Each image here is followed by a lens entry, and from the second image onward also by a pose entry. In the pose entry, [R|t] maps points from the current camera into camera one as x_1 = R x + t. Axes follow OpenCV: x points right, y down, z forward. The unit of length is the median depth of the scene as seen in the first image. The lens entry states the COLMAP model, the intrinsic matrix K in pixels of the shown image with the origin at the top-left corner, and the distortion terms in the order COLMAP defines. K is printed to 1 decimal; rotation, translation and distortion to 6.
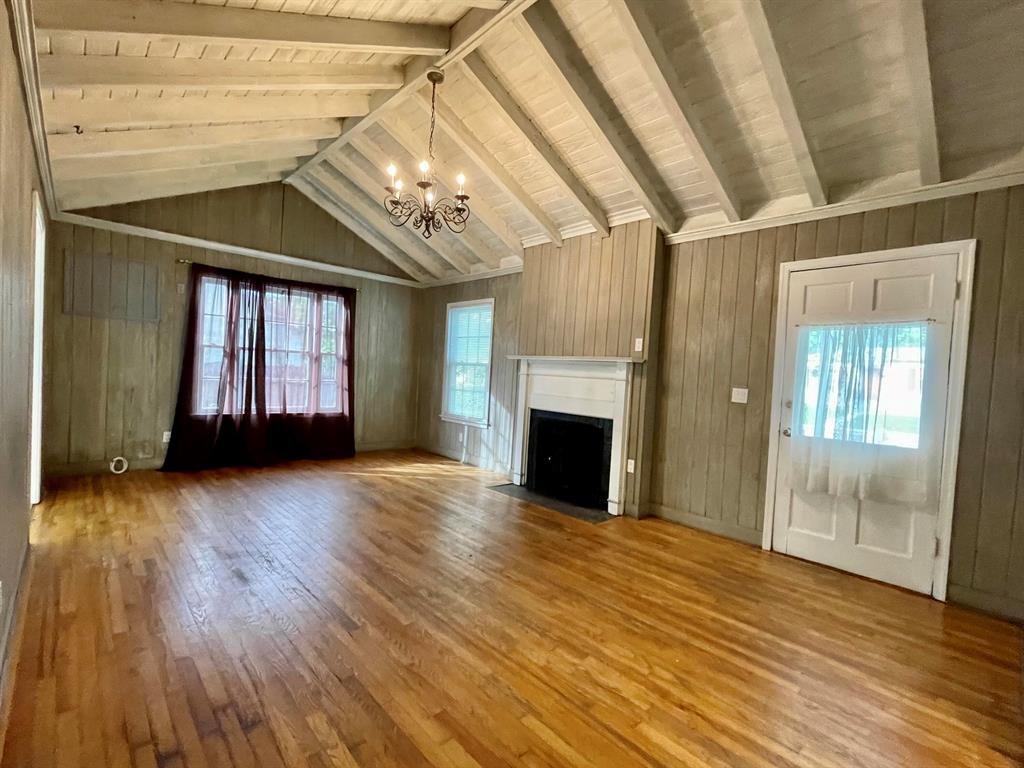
lens RADIAL K [[471.0, 0, 510.9], [0, 471.0, 386.3], [0, 0, 1]] dist [-0.000715, 0.000191]
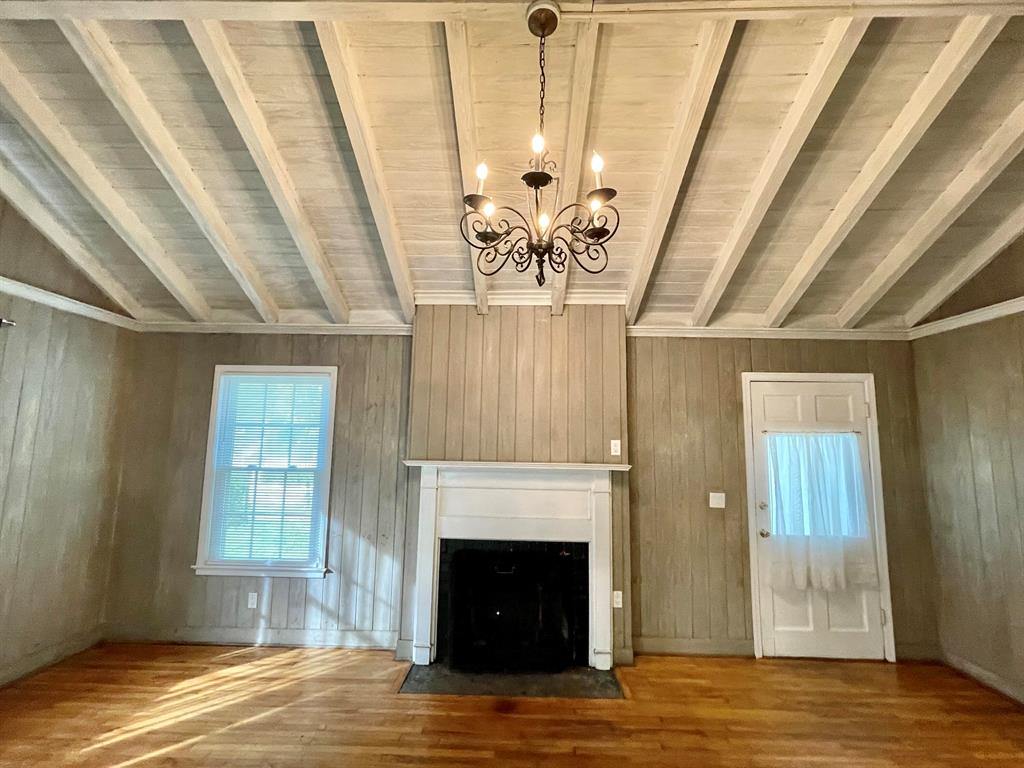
lens RADIAL K [[471.0, 0, 510.9], [0, 471.0, 386.3], [0, 0, 1]] dist [-0.000715, 0.000191]
pose [[0.695300, 0.046153, 0.717236, -0.457446], [0.041884, 0.993638, -0.104542, -0.113979], [-0.717498, 0.102729, 0.688944, 0.523415]]
